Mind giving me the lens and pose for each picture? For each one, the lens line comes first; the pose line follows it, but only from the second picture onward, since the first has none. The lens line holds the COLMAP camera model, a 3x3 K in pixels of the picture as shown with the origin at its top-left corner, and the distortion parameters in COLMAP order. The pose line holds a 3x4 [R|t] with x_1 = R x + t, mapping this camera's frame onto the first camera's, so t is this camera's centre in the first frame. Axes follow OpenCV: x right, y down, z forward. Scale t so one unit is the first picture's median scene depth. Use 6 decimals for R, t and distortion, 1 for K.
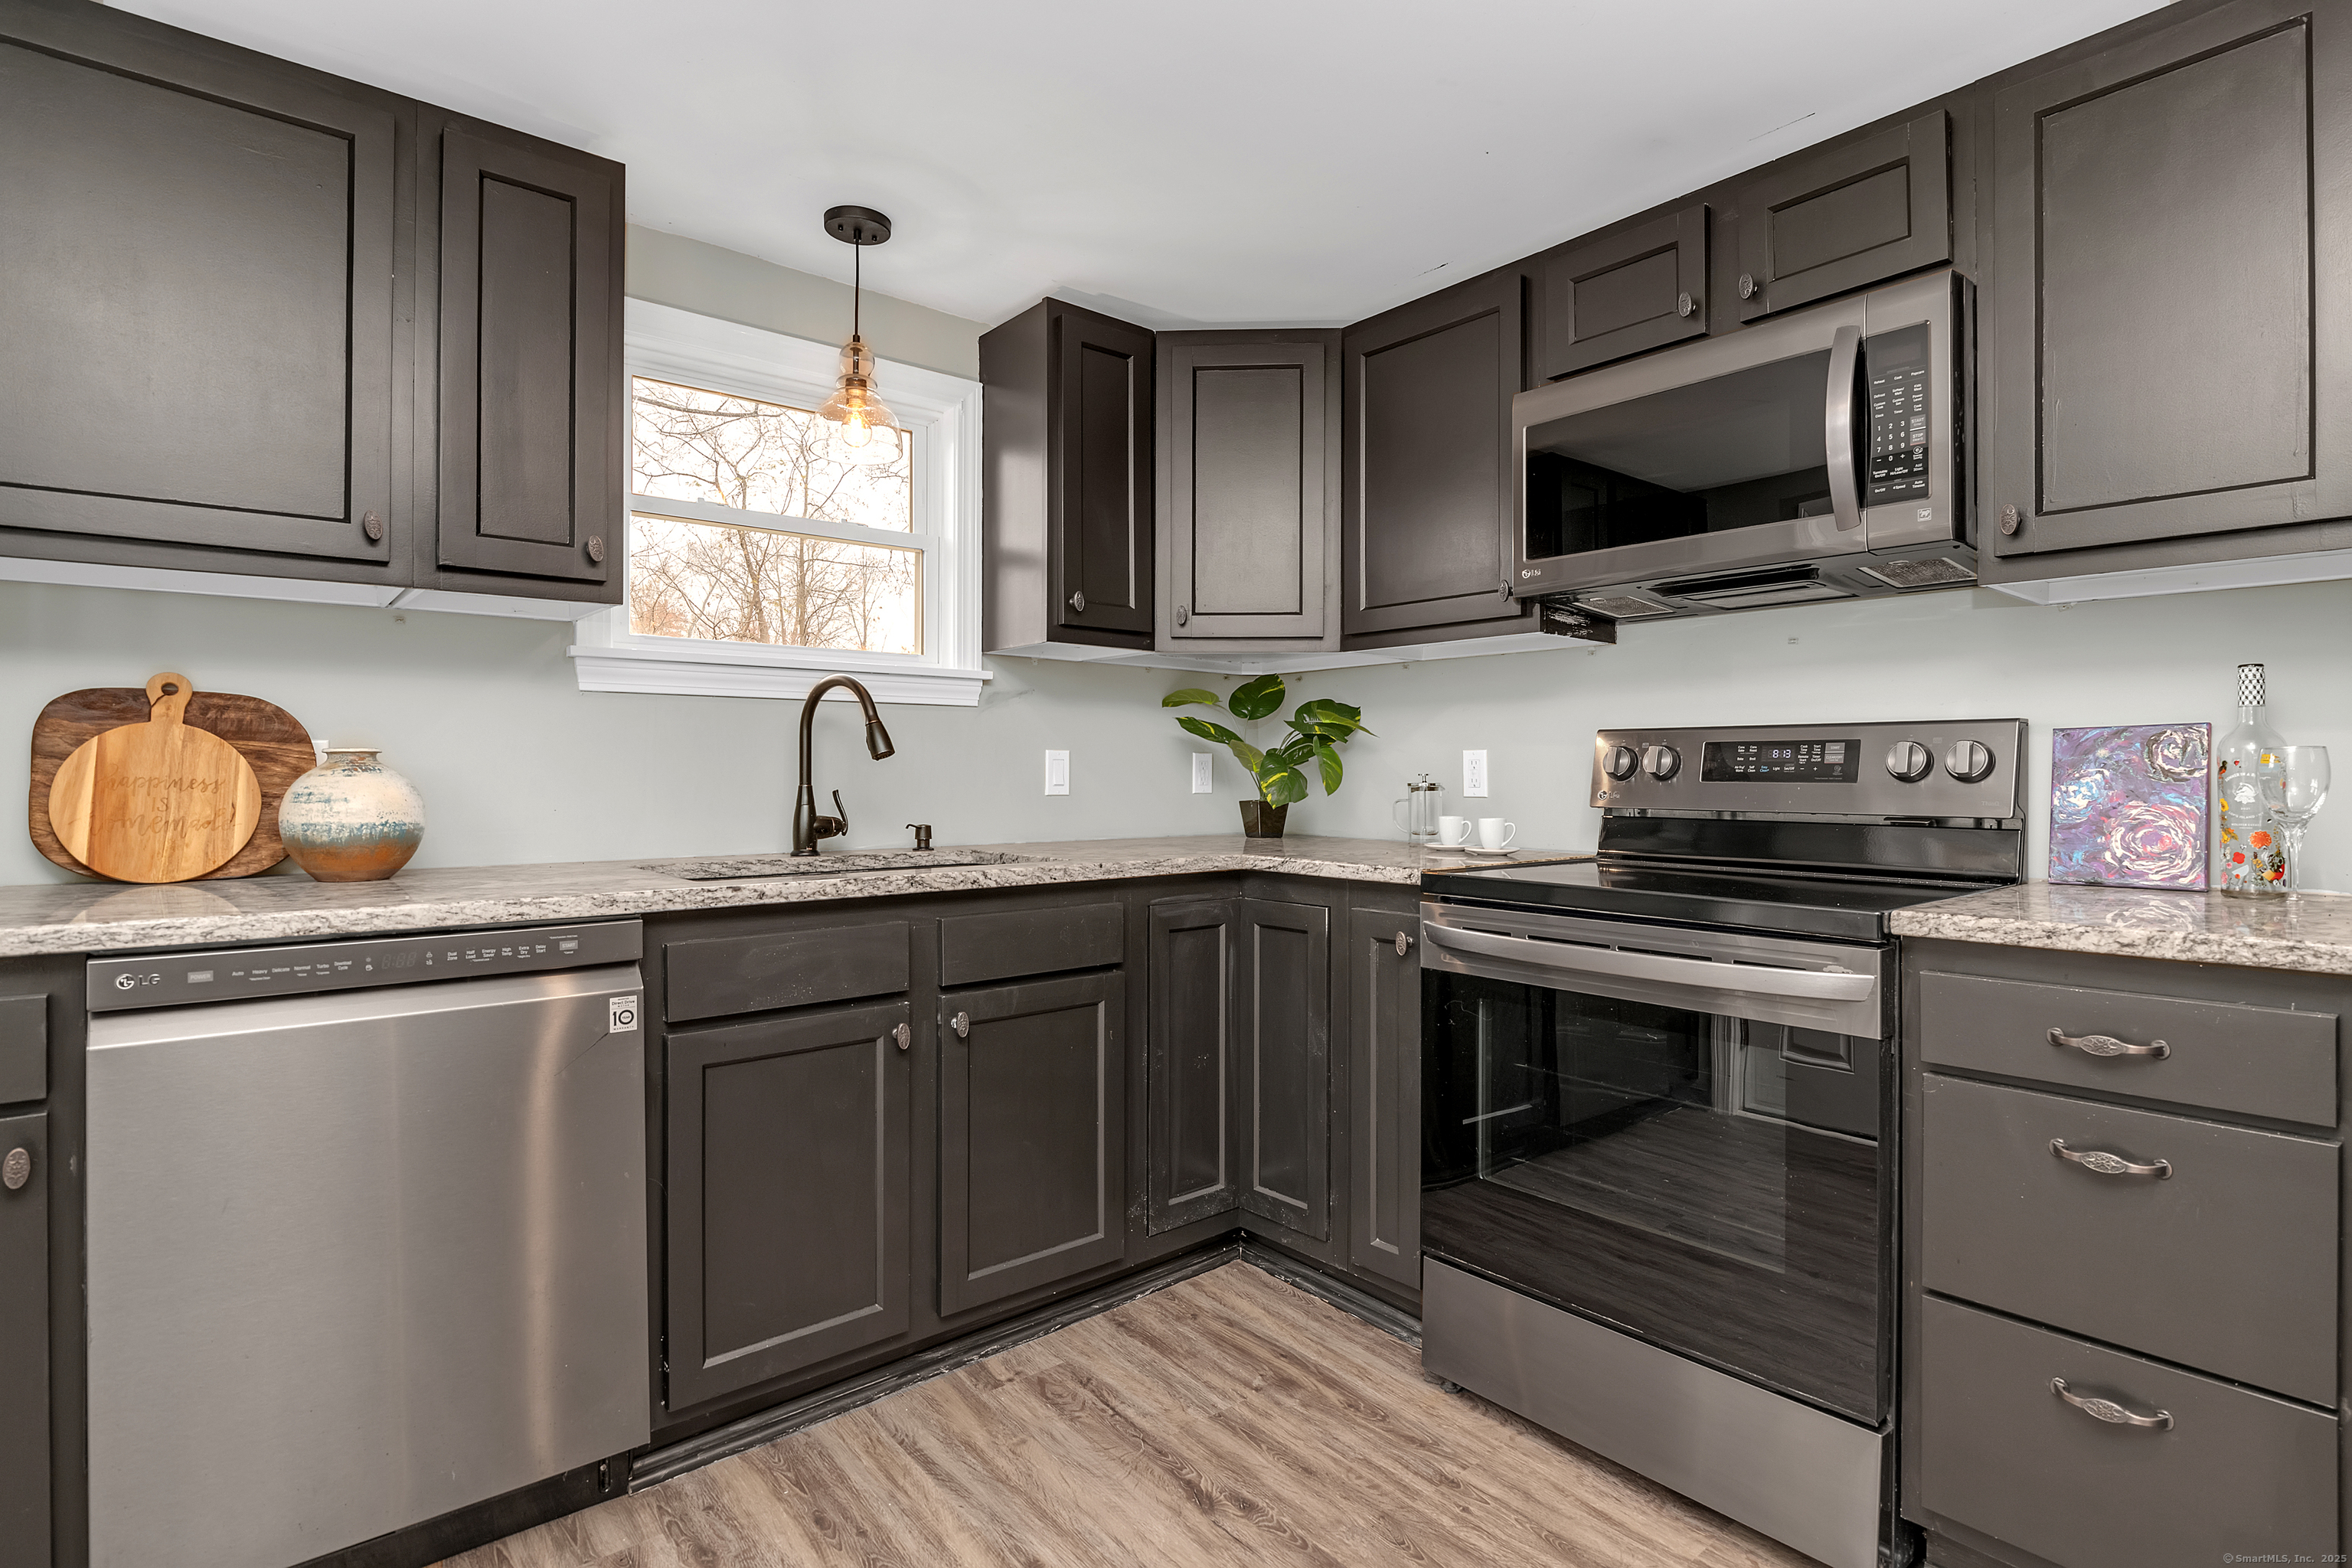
lens RADIAL K [[1157.8, 0, 1199.5], [0, 1157.8, 763.7], [0, 0, 1]] dist [-0.018203, -0.000898]
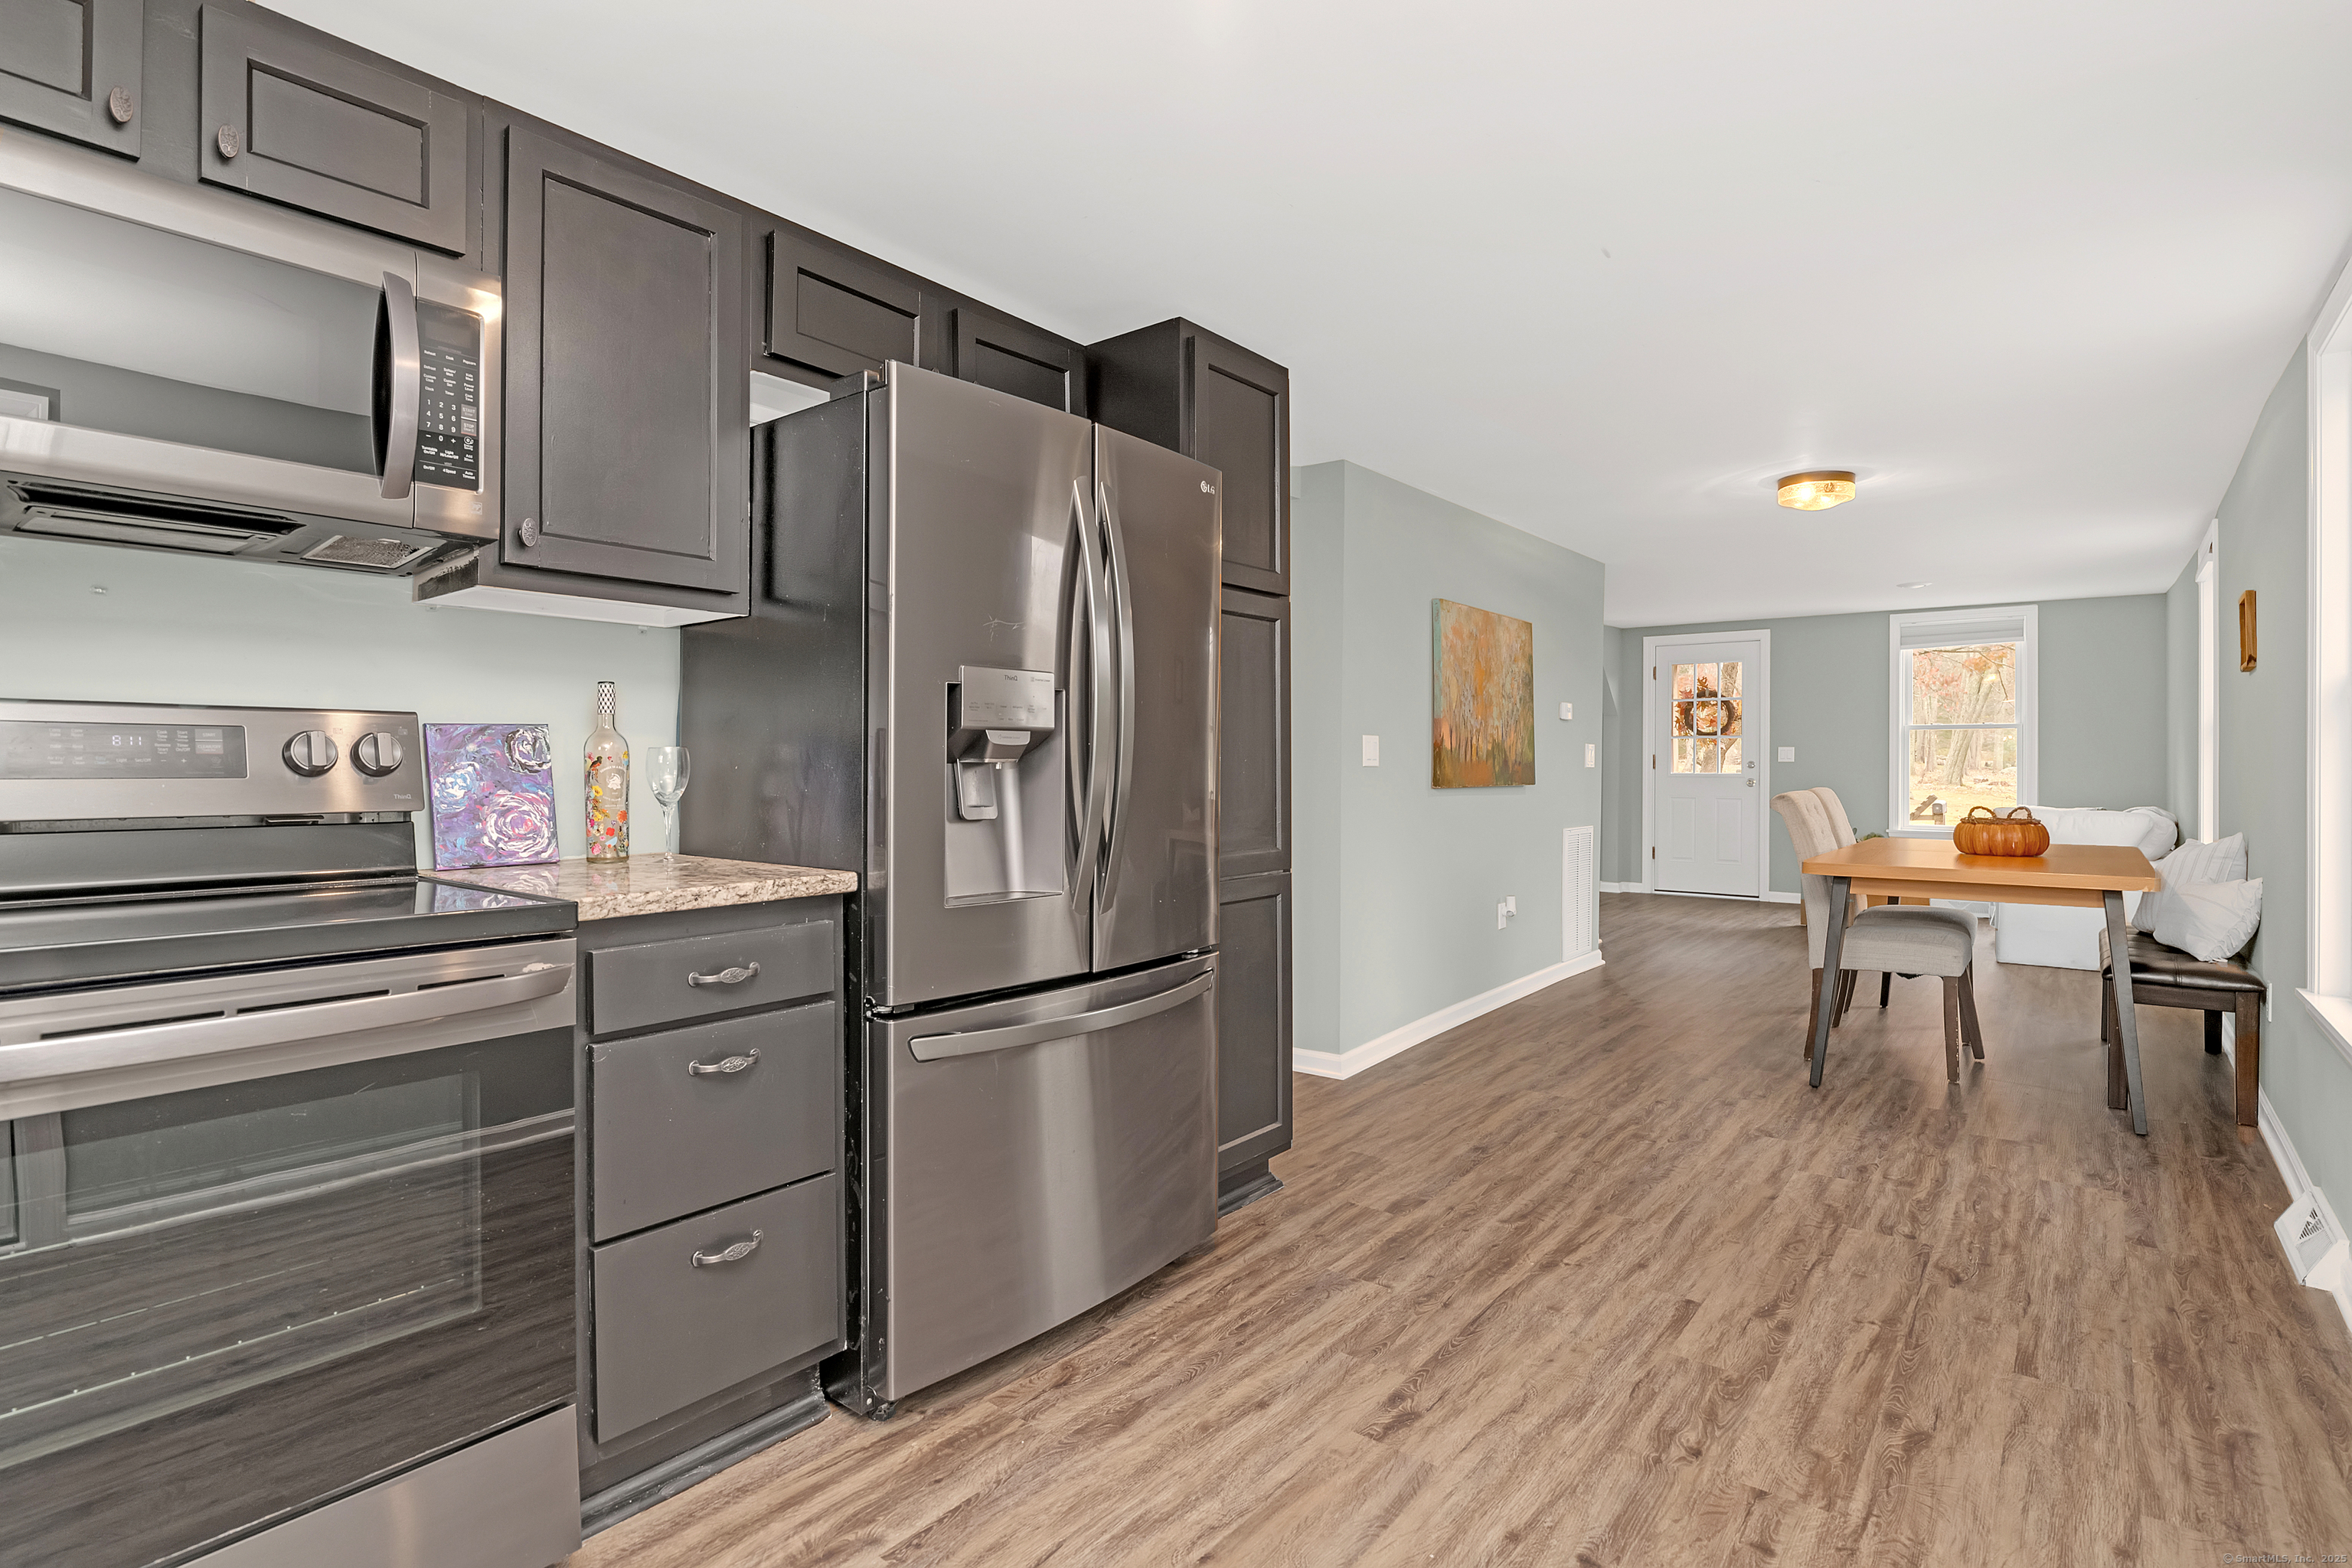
lens RADIAL K [[1226.5, 0, 1177.9], [0, 1226.5, 762.1], [0, 0, 1]] dist [-0.010383, -0.000216]
pose [[-0.224329, -0.000950, 0.974513, -0.474127], [-0.011348, 0.999934, -0.001637, -0.001008], [-0.974447, -0.011426, -0.224325, 0.561029]]
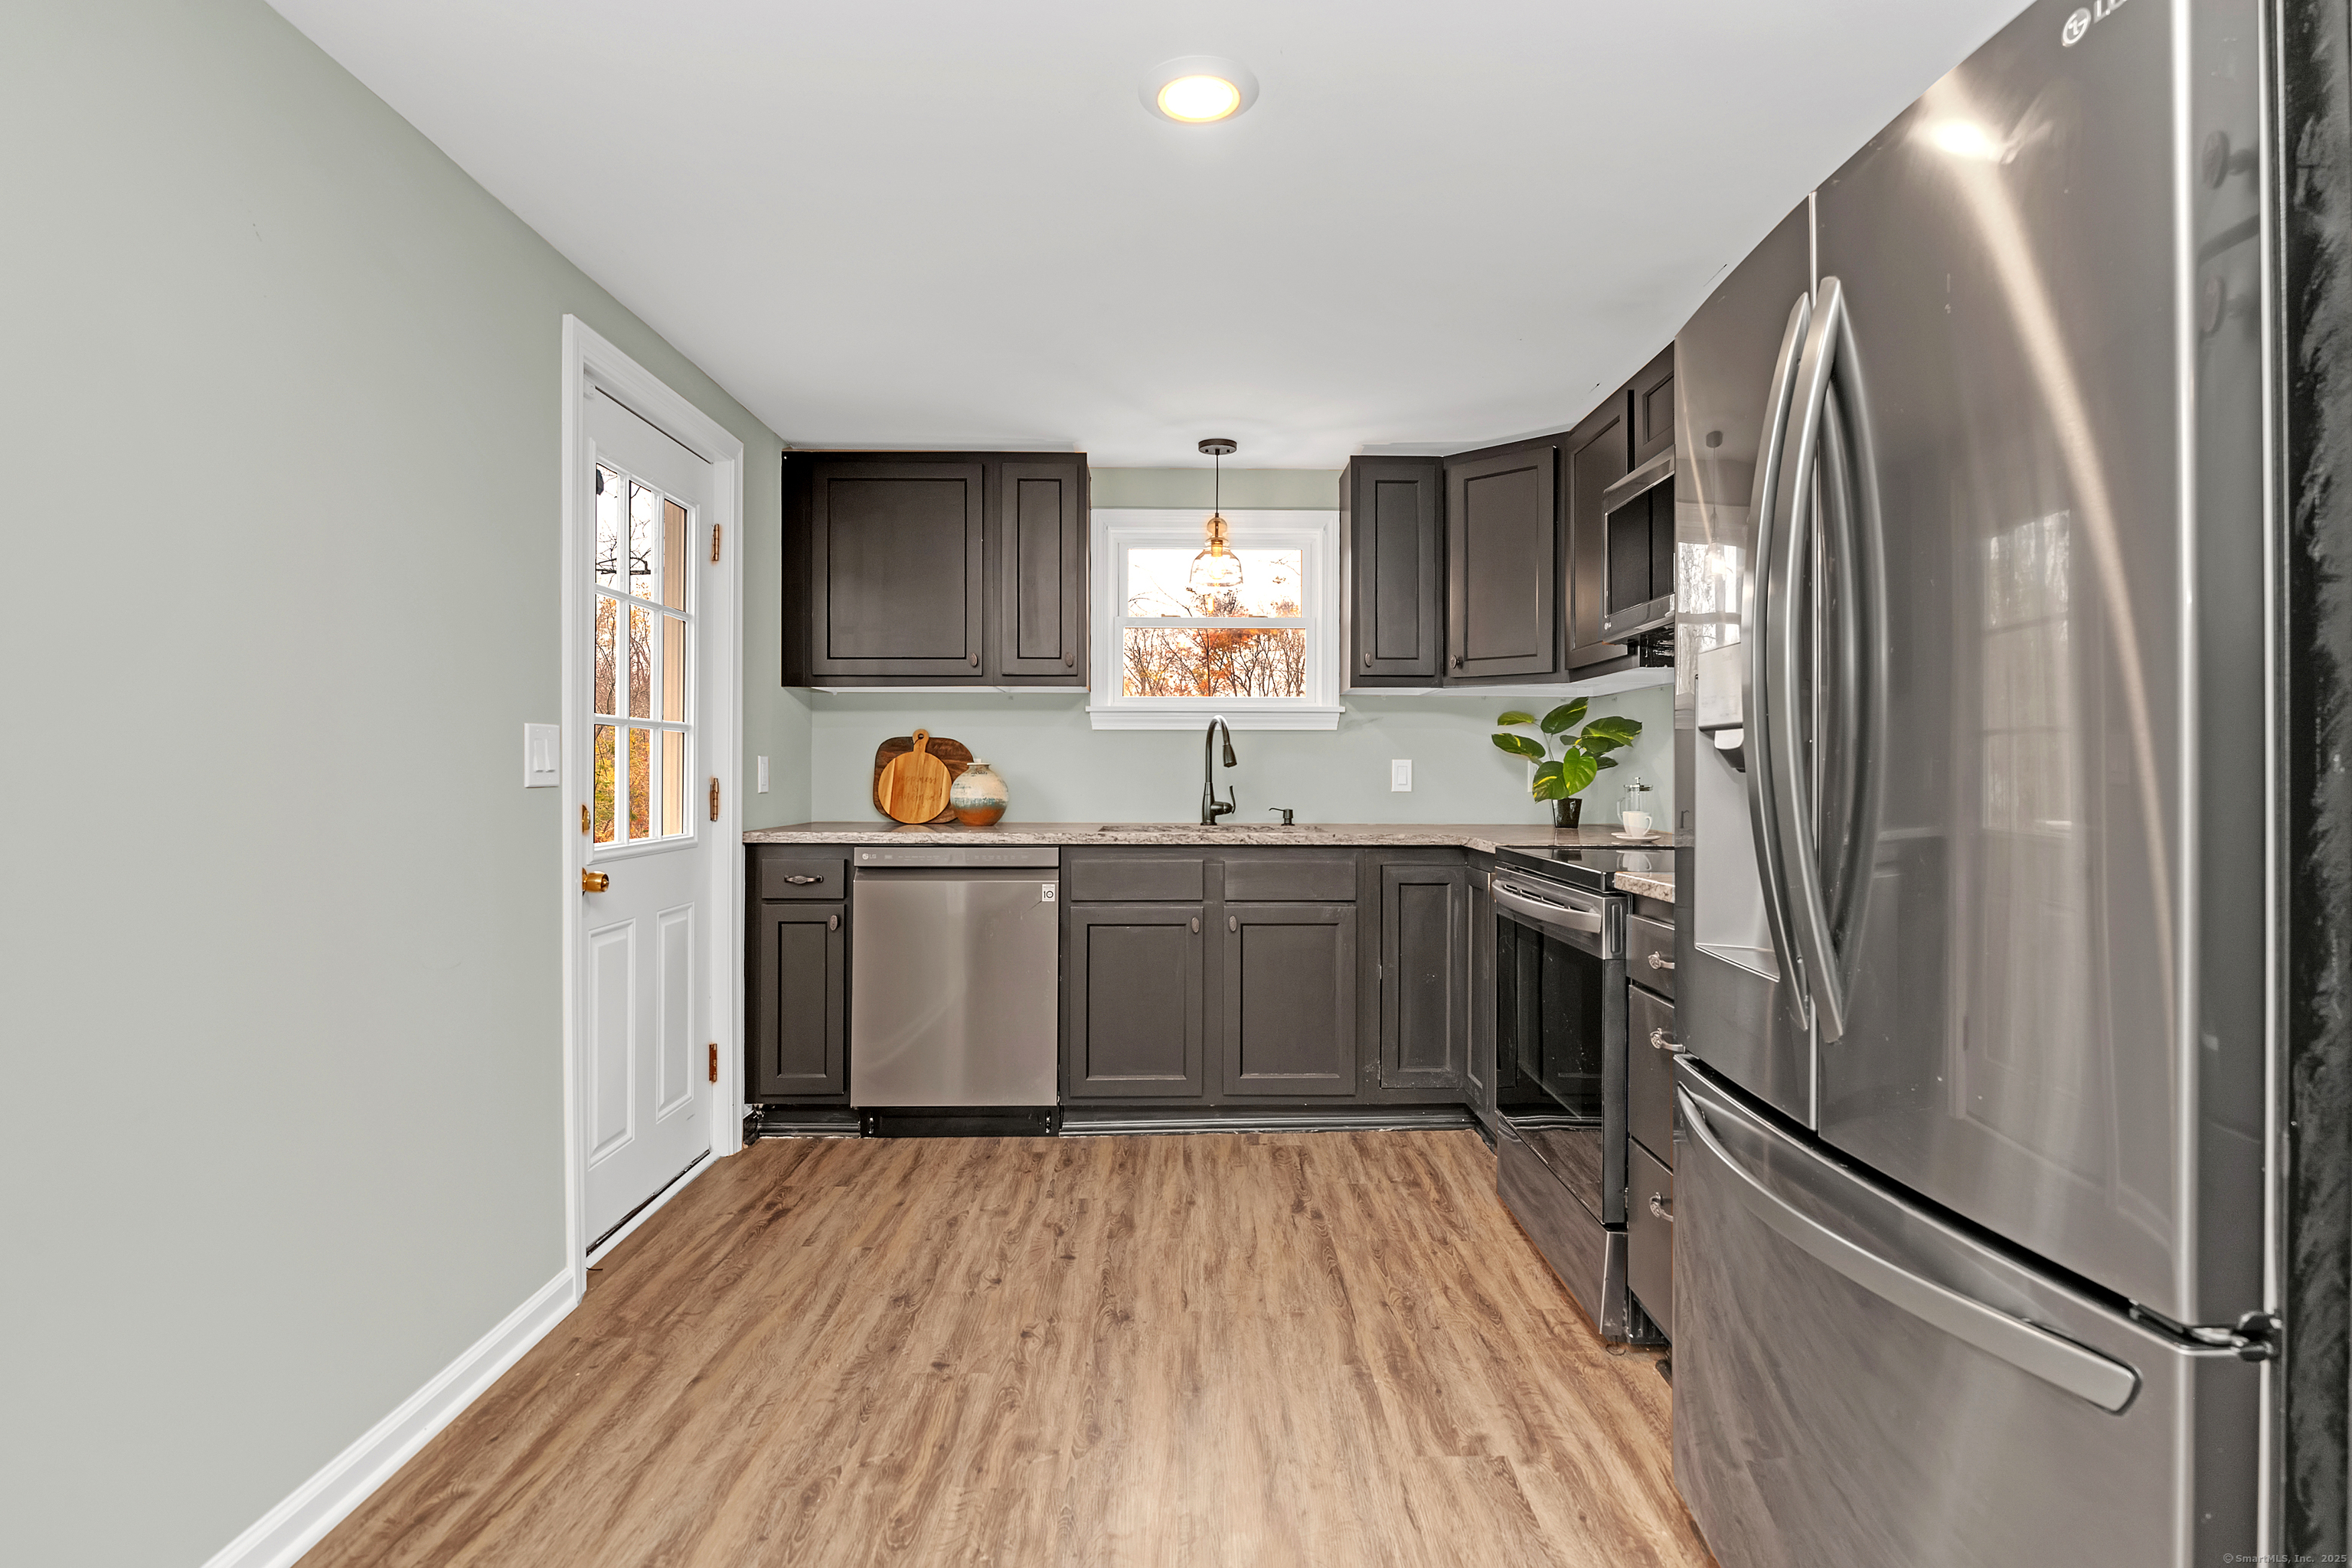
lens RADIAL K [[1157.8, 0, 1199.5], [0, 1157.8, 763.7], [0, 0, 1]] dist [-0.018203, -0.000898]
pose [[0.773001, -0.003313, -0.634396, 0.876595], [0.002223, 0.999994, -0.002513, -0.005713], [0.634401, 0.000533, 0.773004, -0.363231]]
